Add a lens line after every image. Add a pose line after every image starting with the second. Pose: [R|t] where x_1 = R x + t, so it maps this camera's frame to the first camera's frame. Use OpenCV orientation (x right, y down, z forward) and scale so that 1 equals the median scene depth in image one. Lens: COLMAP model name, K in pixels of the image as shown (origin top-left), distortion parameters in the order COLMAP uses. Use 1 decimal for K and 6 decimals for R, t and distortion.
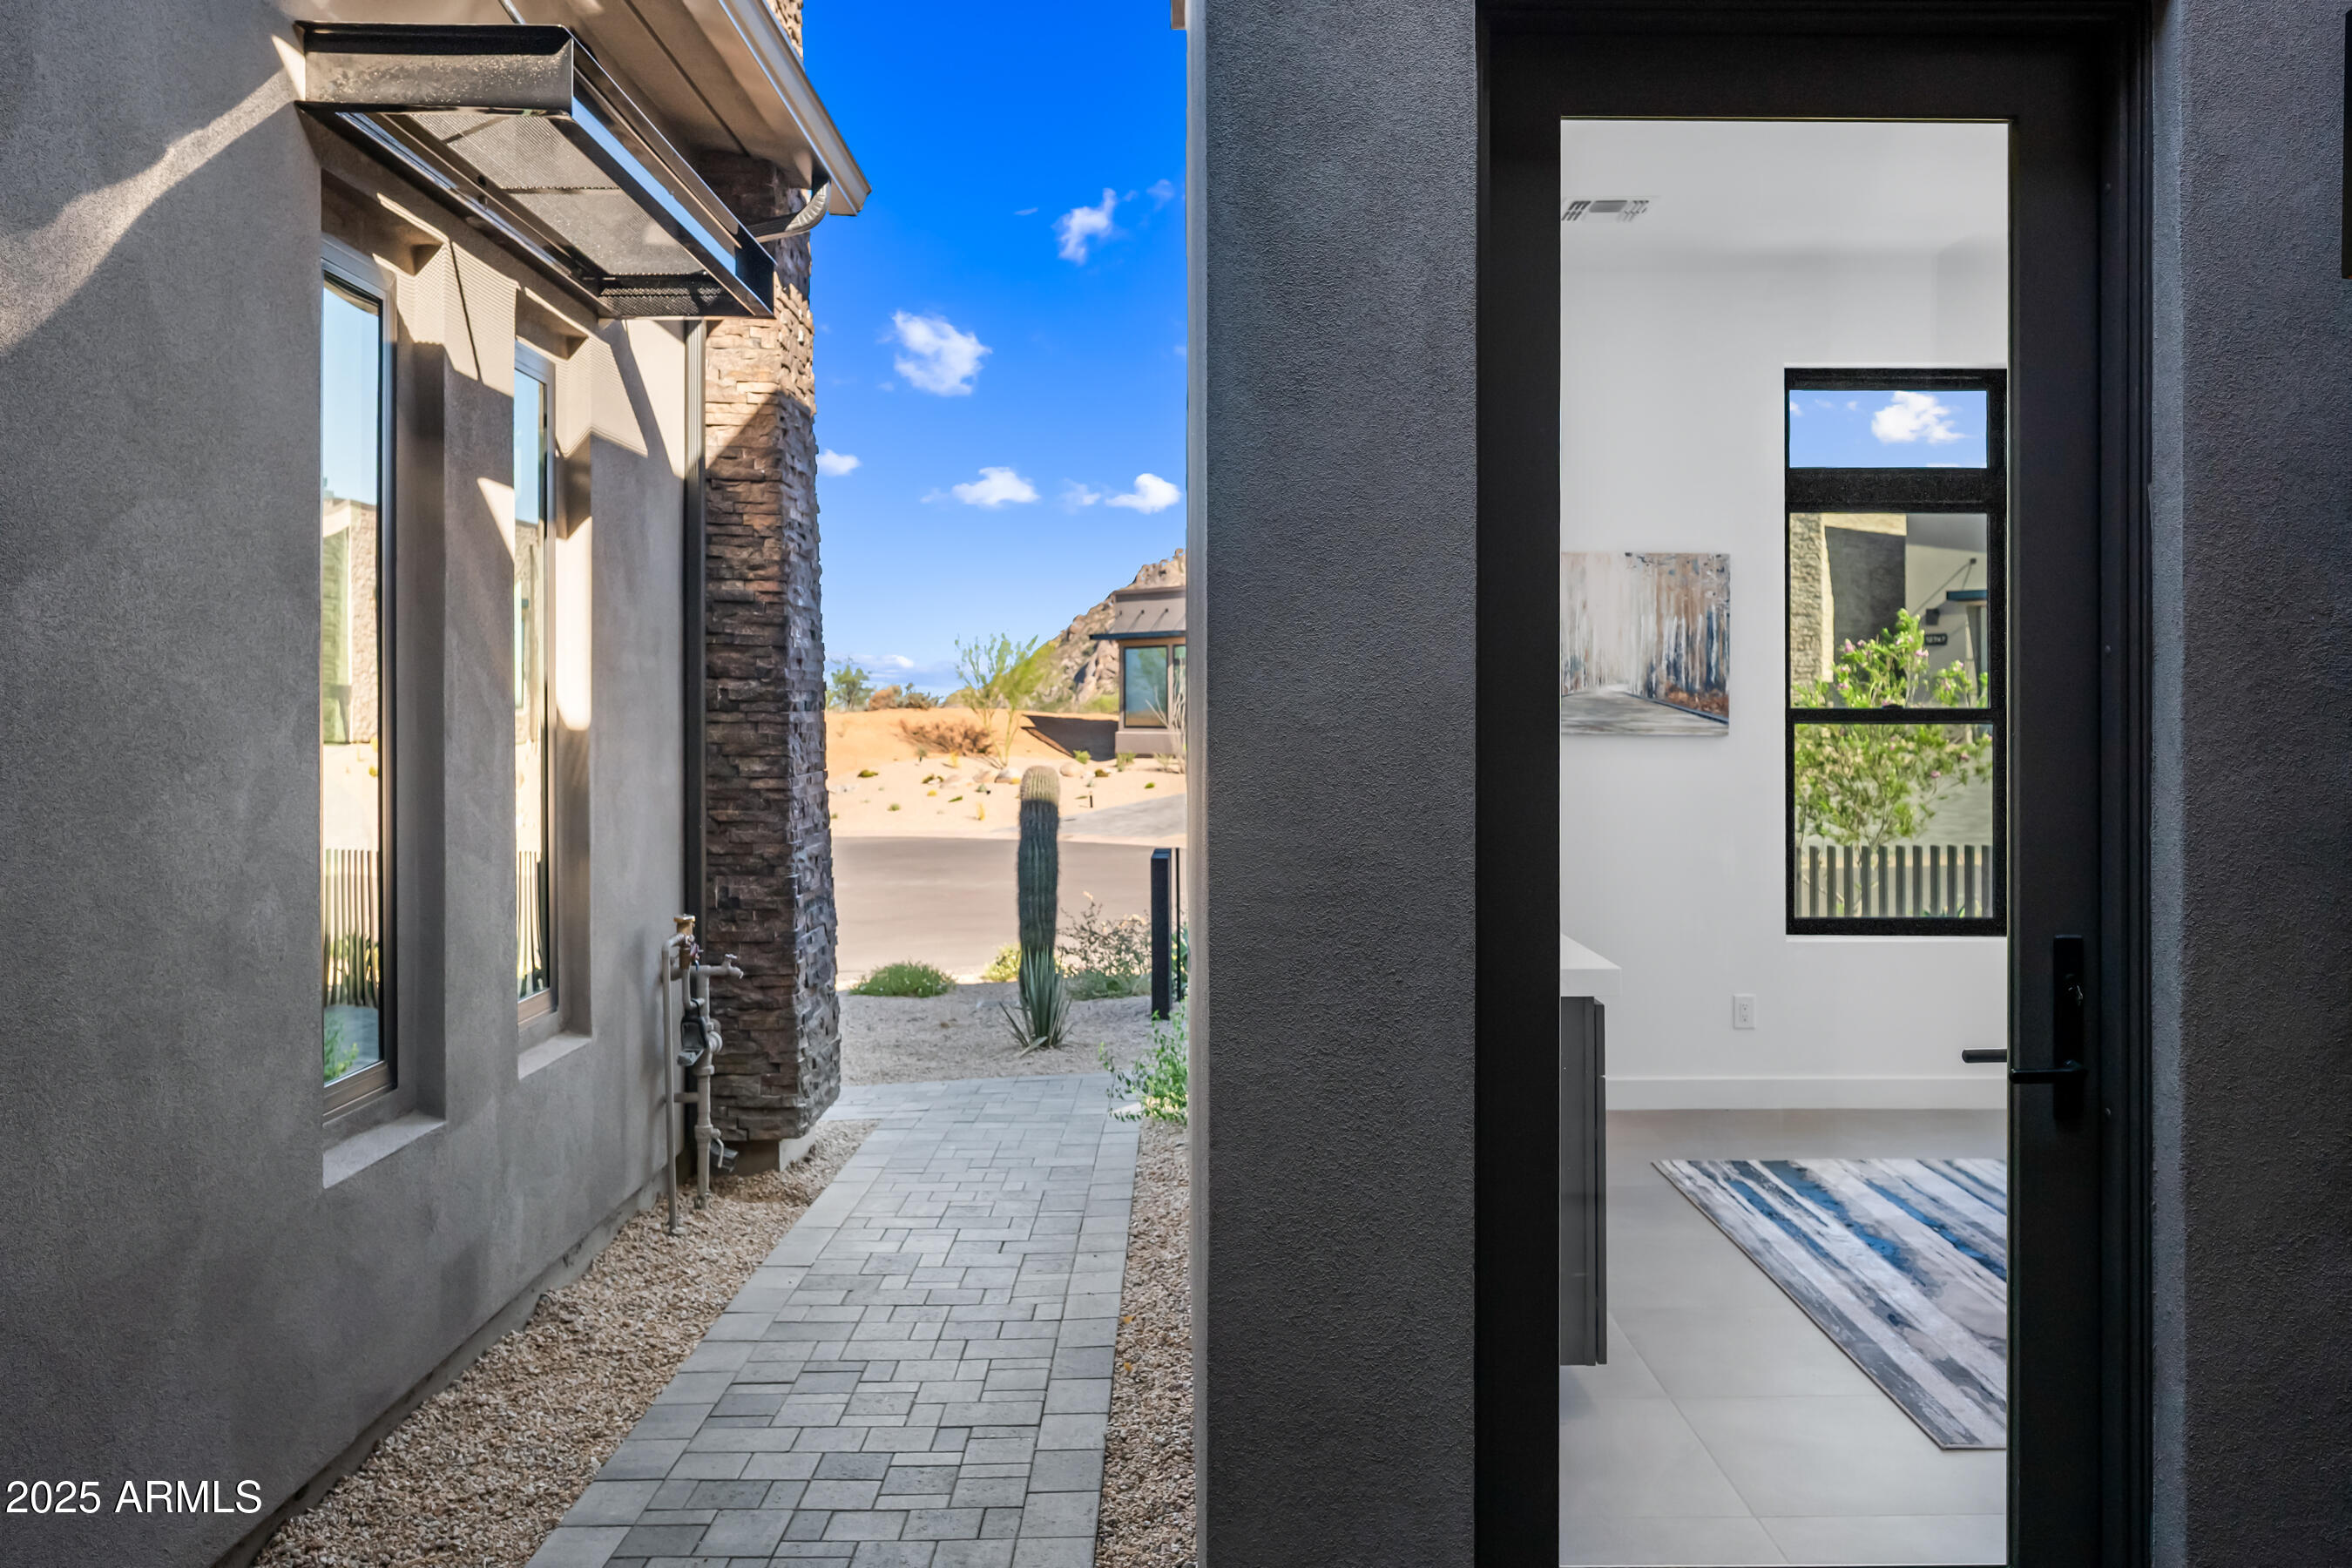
lens RADIAL K [[1966.0, 0, 1158.9], [0, 1966.0, 732.0], [0, 0, 1]] dist [-0.015960, 0.002616]
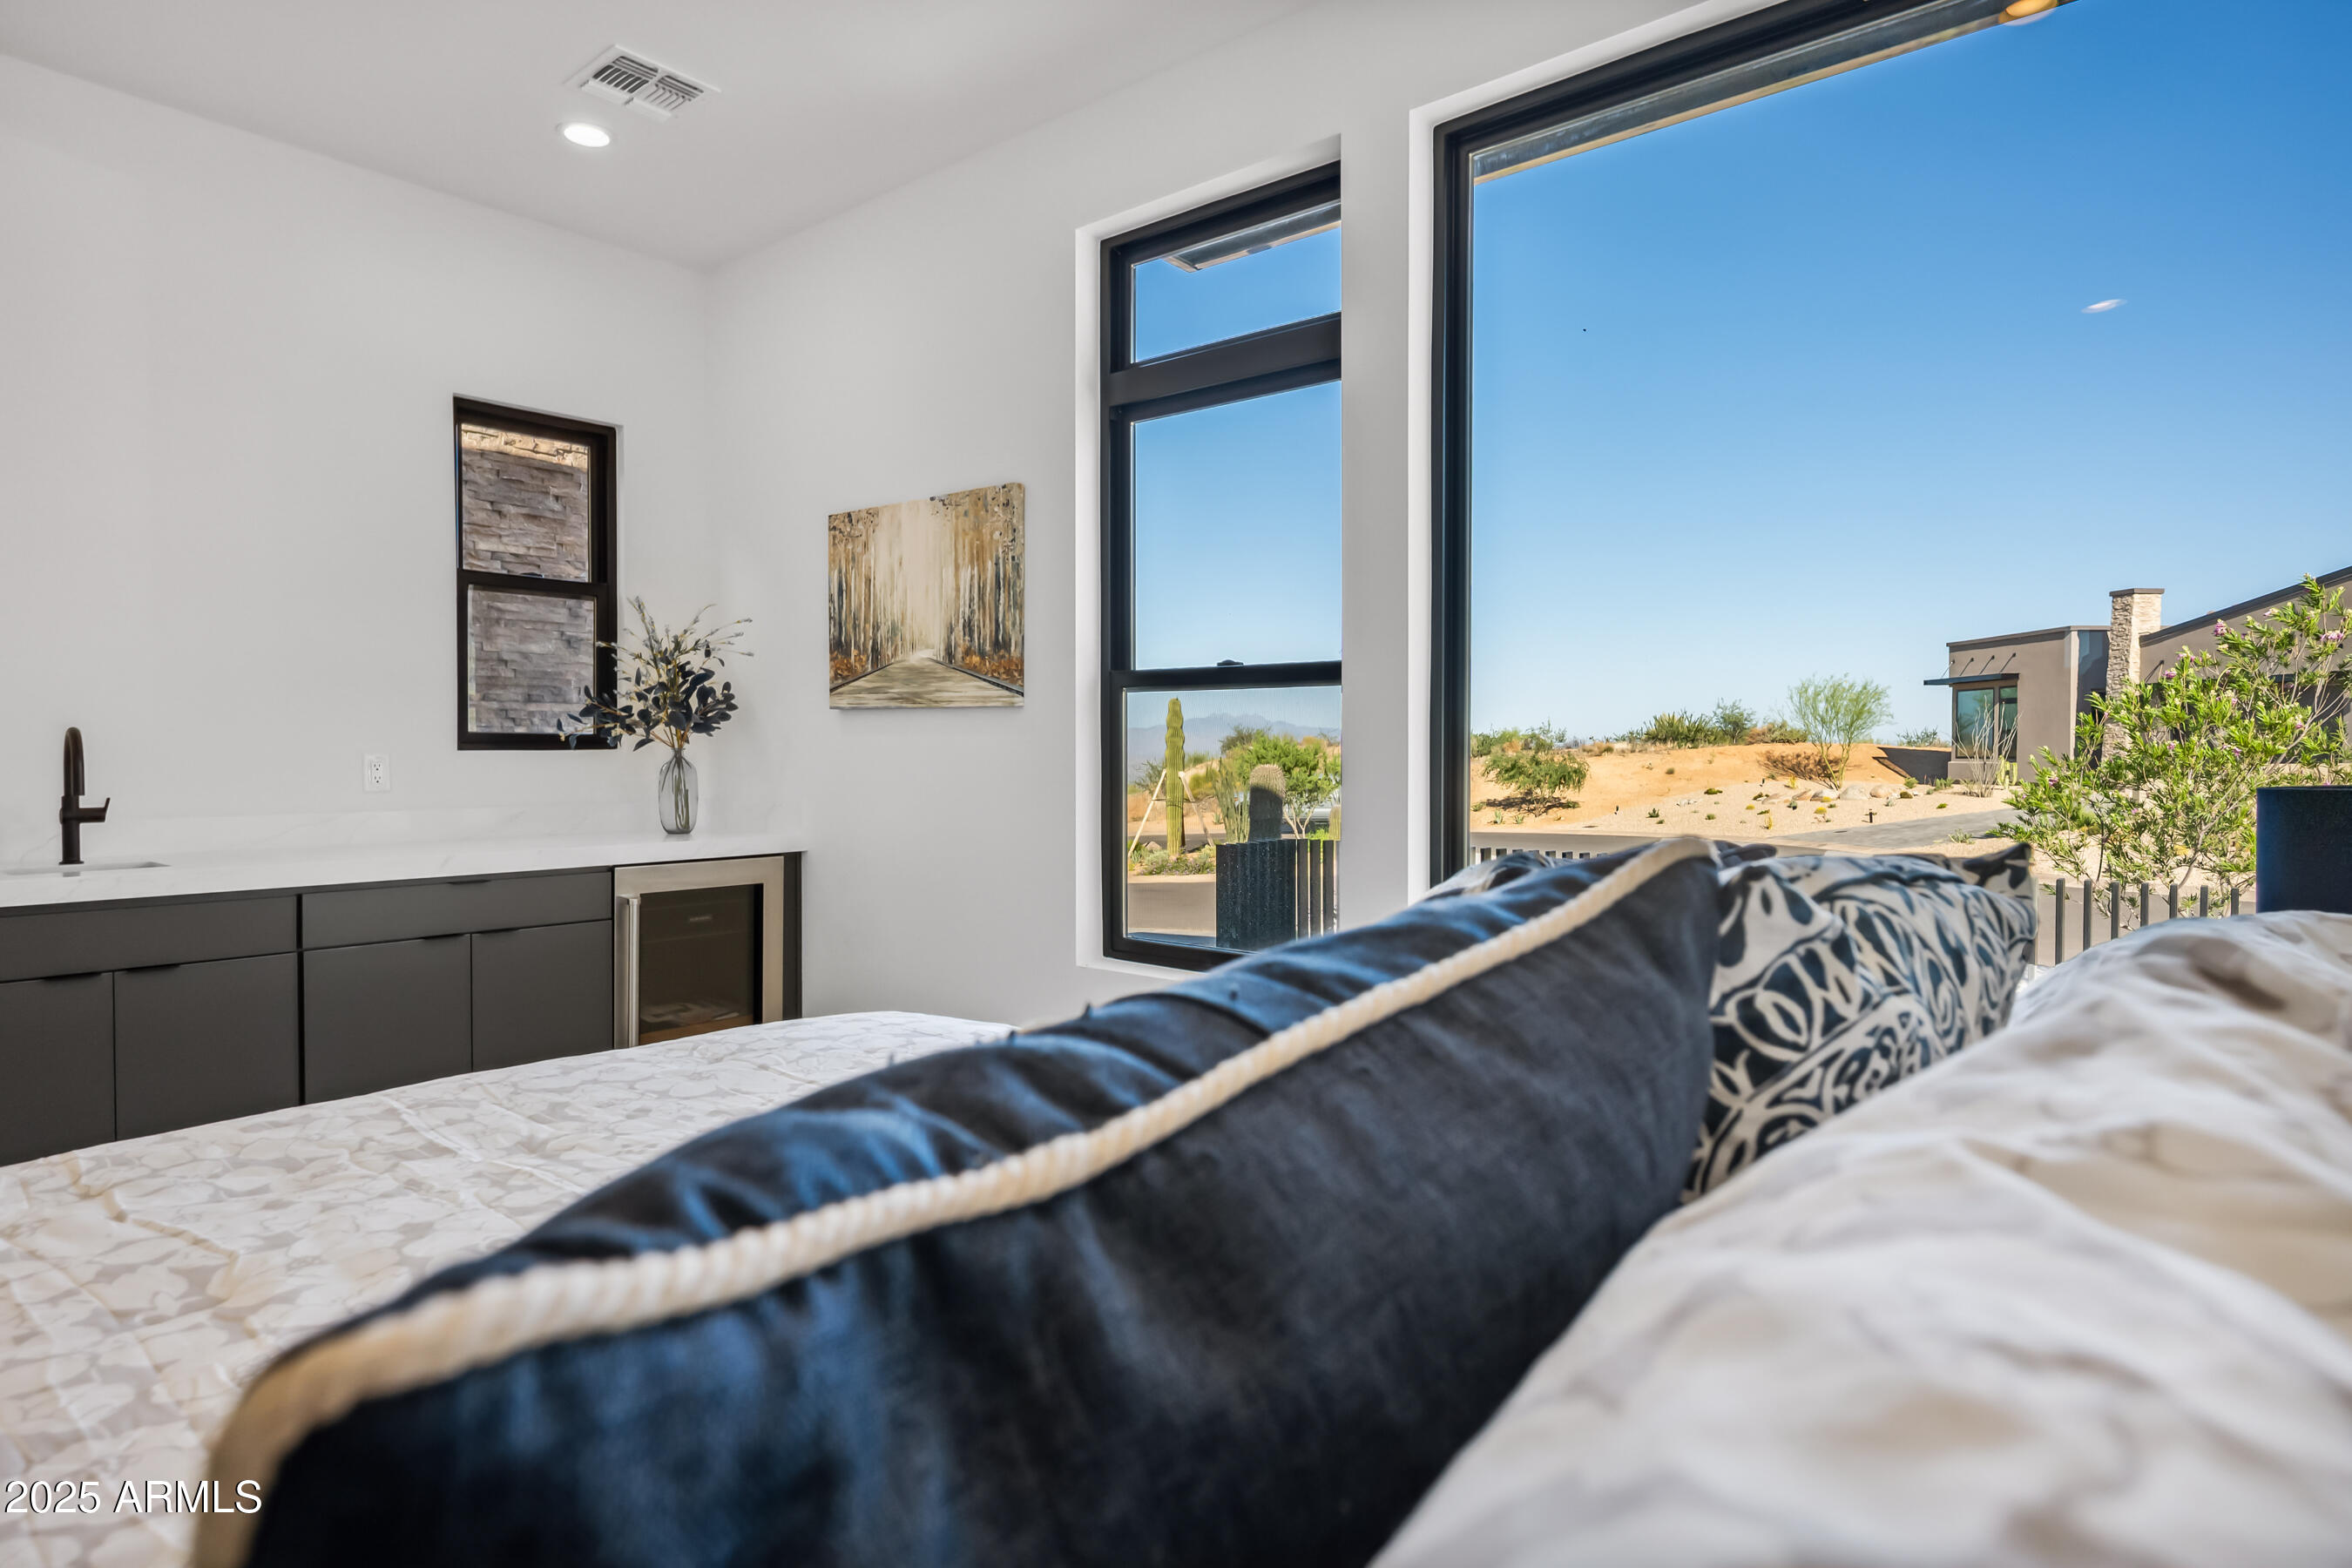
lens RADIAL K [[1263.7, 0, 1181.7], [0, 1263.7, 782.2], [0, 0, 1]] dist [-0.002997, -0.000269]
pose [[0.759671, 0.018891, -0.650033, 0.685925], [-0.010243, 0.999802, 0.017085, 0.023833], [0.650227, -0.006321, 0.759714, 0.647117]]
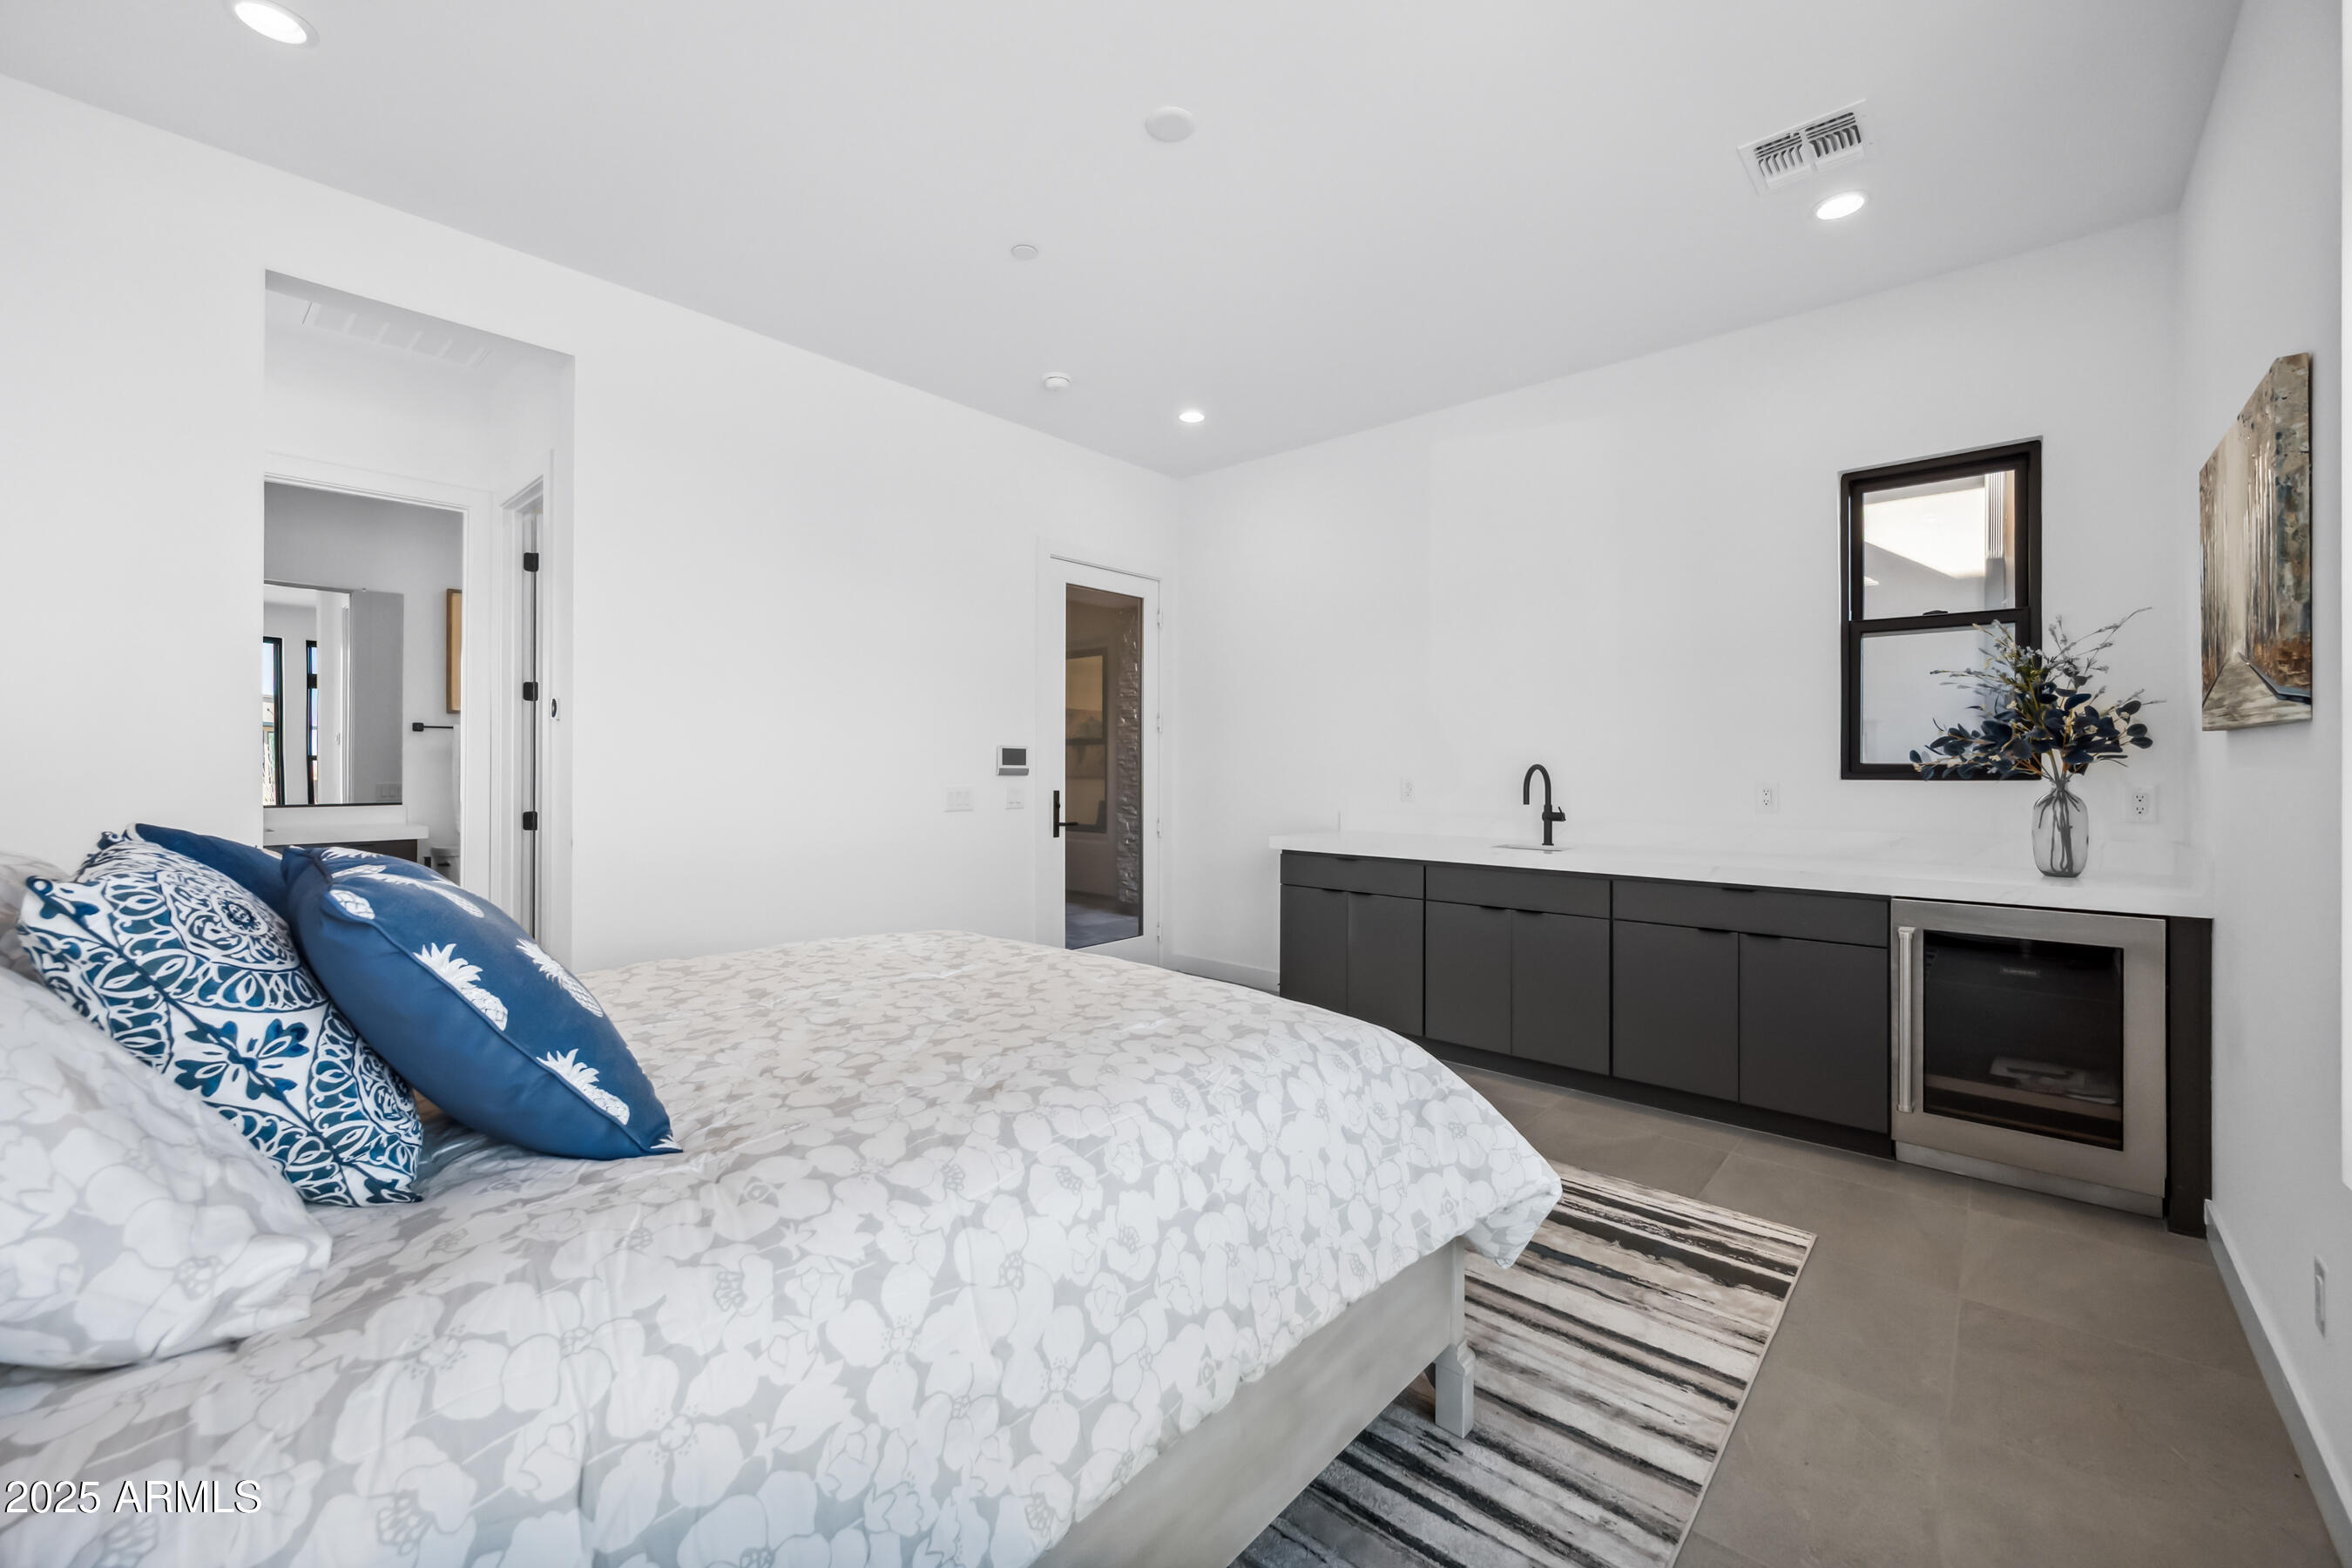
lens RADIAL K [[950.1, 0, 1173.0], [0, 950.1, 770.9], [0, 0, 1]] dist [-0.000087, -0.001242]
pose [[-0.668365, 0.003240, -0.743827, 0.664784], [-0.012155, 0.999809, 0.015277, 0.014169], [0.743734, 0.019252, -0.668198, 0.950799]]
